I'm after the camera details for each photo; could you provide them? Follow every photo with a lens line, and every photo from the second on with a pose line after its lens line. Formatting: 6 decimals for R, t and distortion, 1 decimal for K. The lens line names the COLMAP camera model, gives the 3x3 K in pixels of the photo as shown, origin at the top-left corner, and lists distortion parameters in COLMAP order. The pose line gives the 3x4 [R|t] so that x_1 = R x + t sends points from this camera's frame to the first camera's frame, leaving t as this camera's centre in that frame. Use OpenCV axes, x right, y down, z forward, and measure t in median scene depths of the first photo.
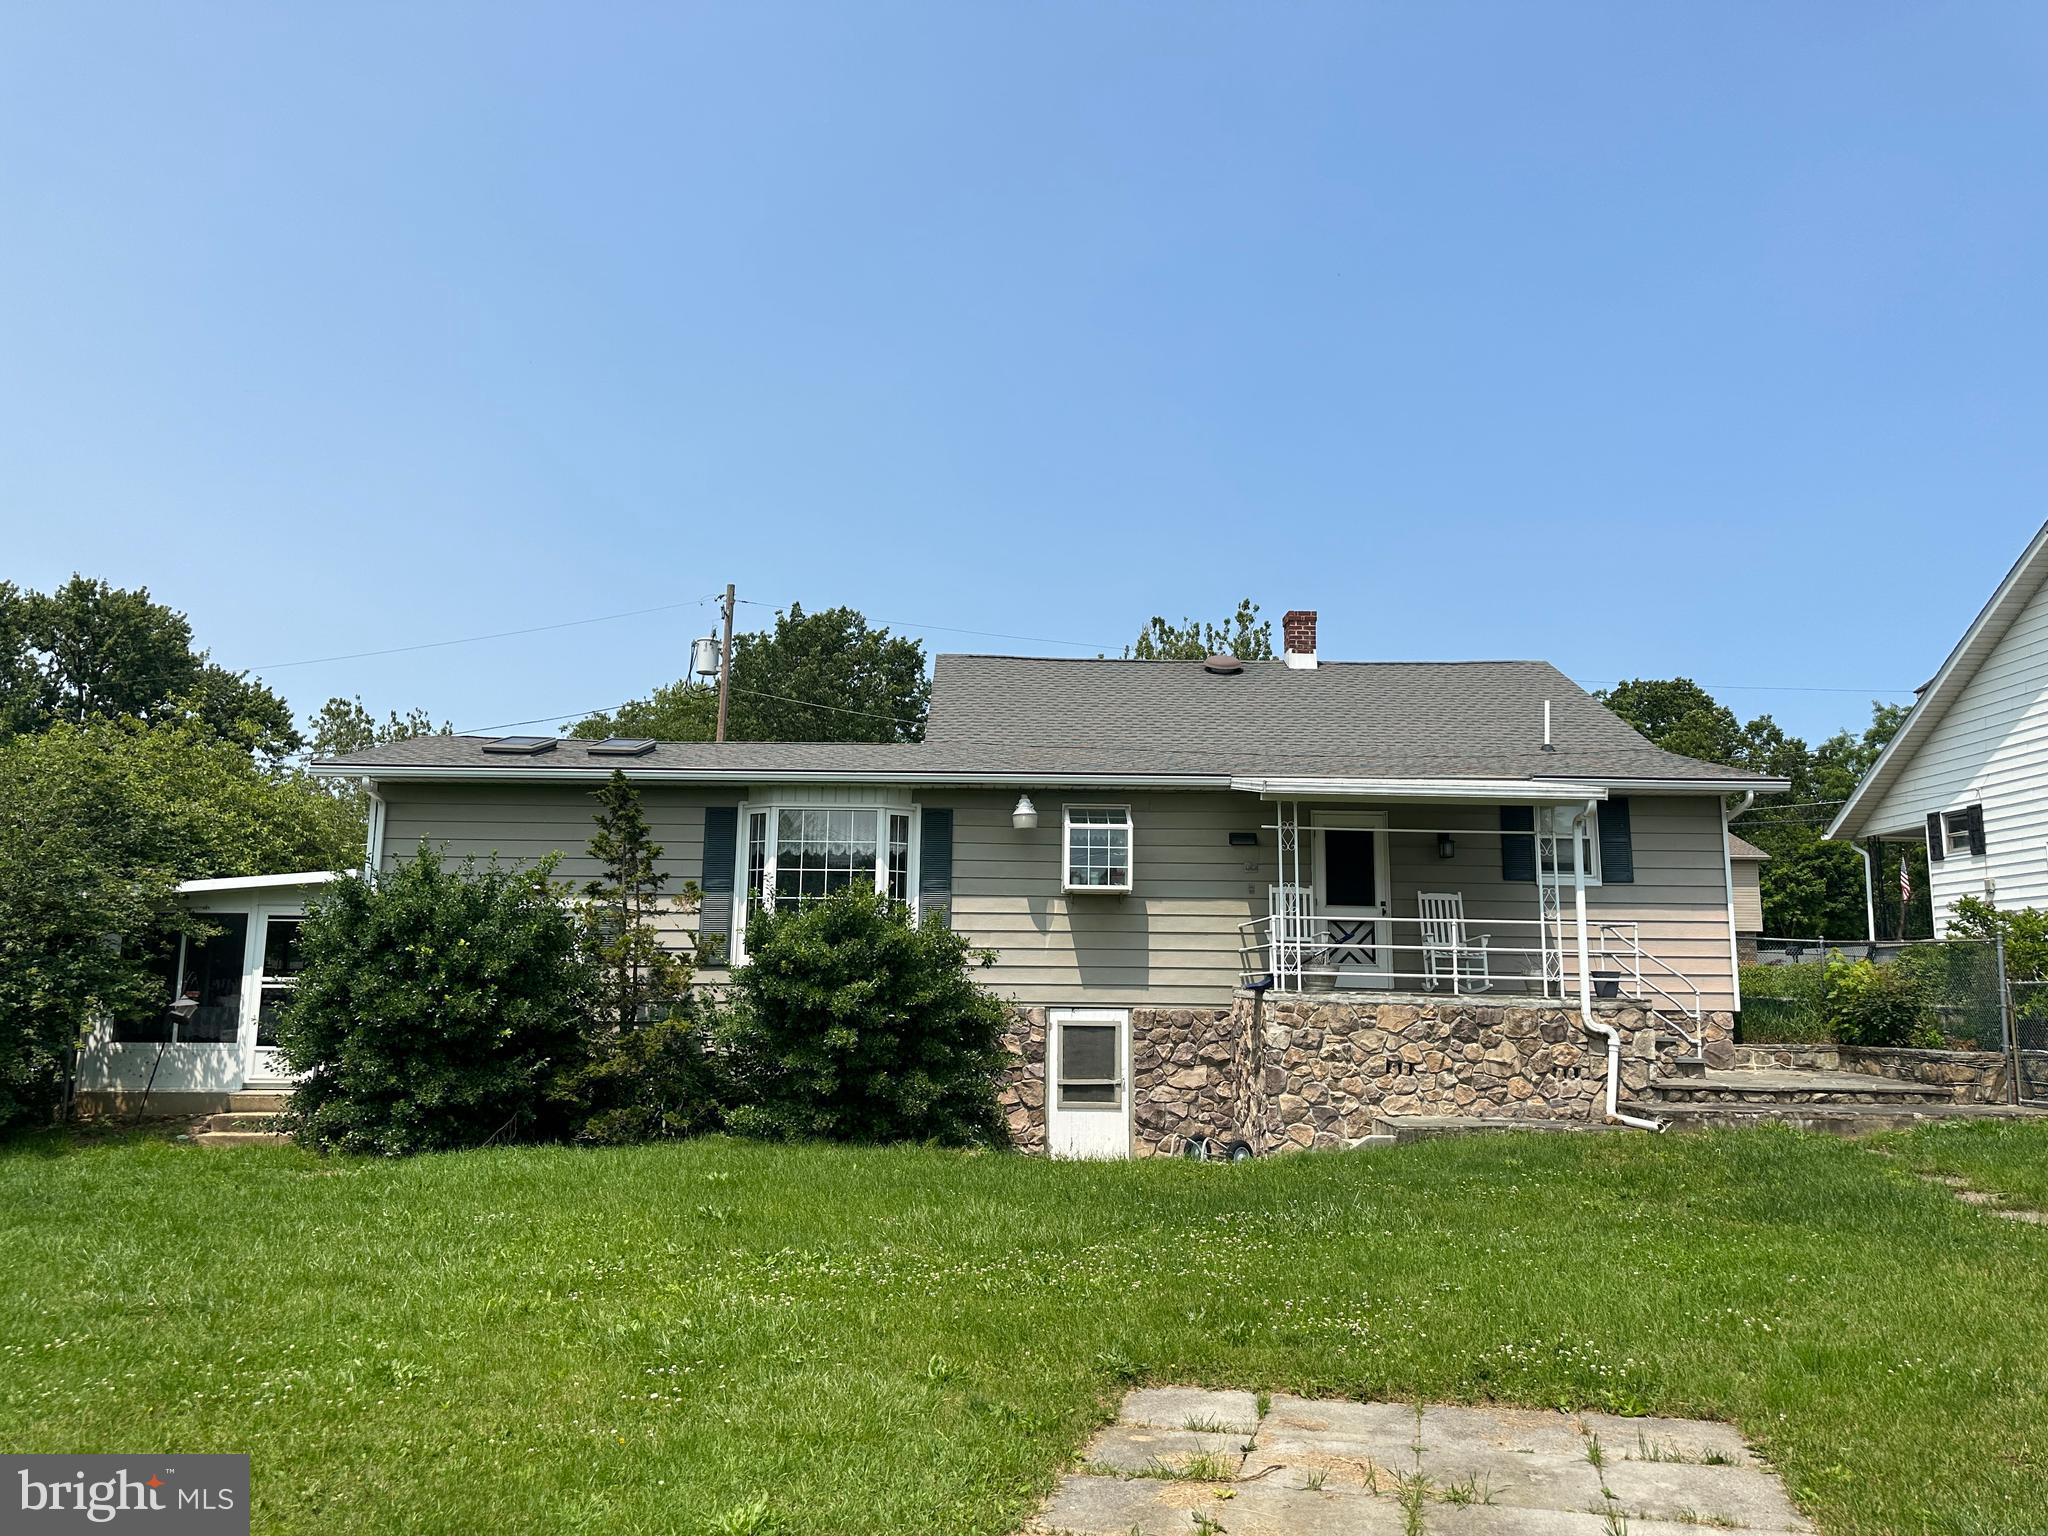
lens RADIAL K [[1425.7, 0, 1032.9], [0, 1425.7, 766.1], [0, 0, 1]] dist [0.072078, -0.057266]
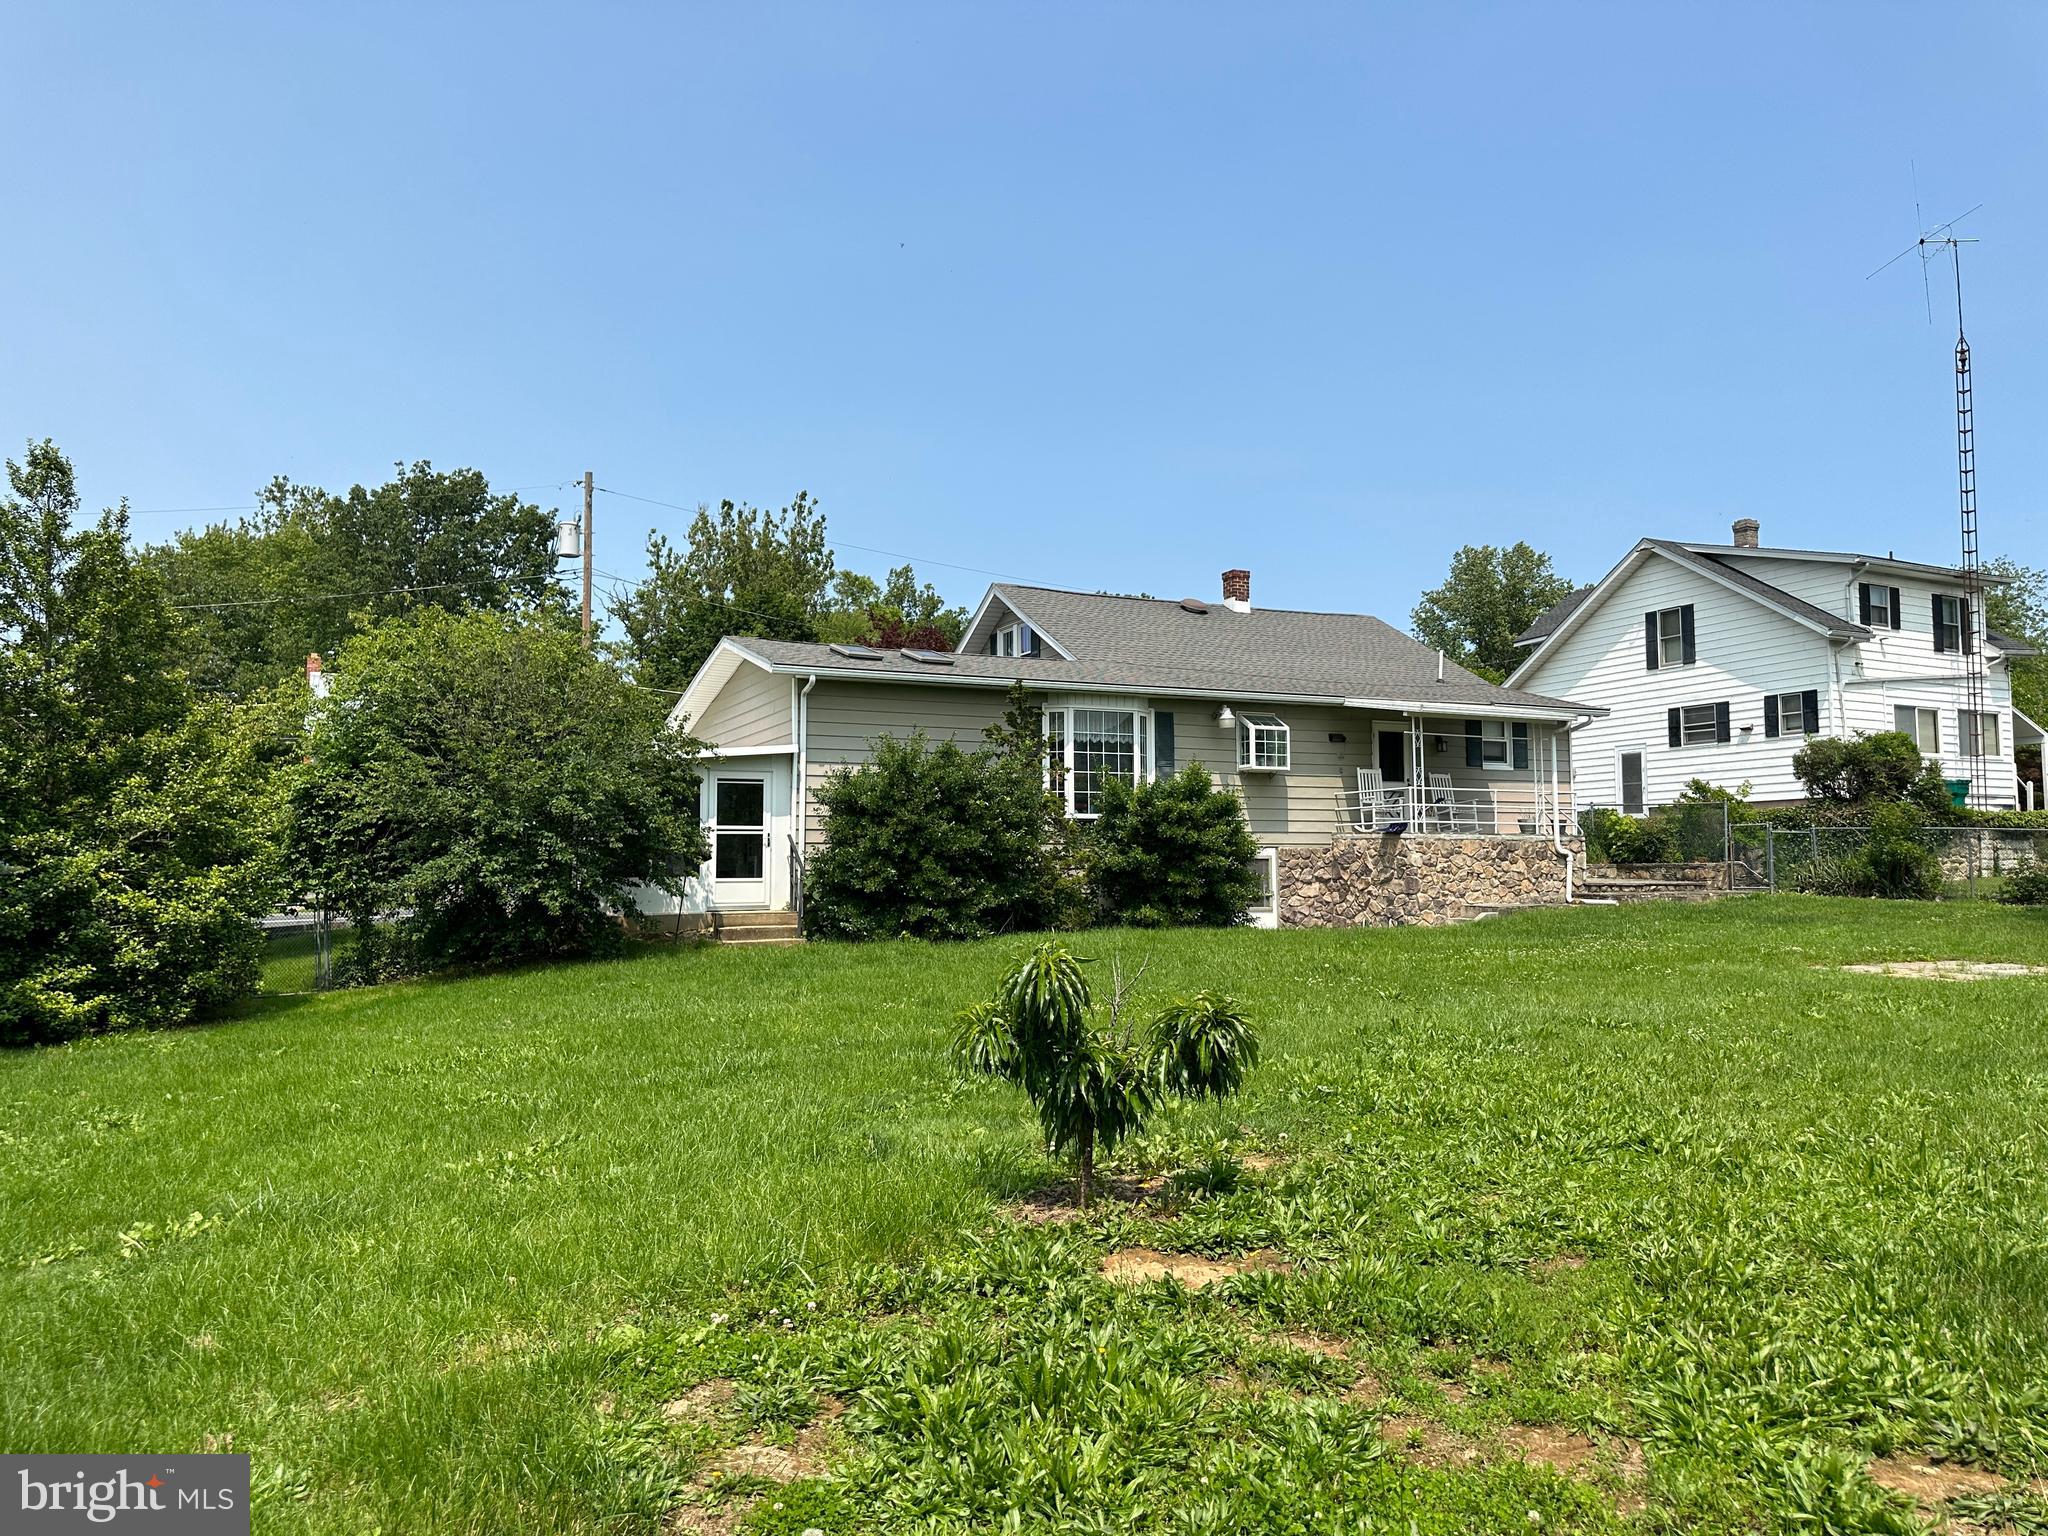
lens RADIAL K [[1425.7, 0, 1034.0], [0, 1425.7, 766.3], [0, 0, 1]] dist [0.072078, -0.057266]
pose [[0.912848, 0.015039, 0.408022, -0.798413], [-0.049992, 0.995919, 0.075135, -0.018314], [-0.405227, -0.088985, 0.909875, -0.281018]]
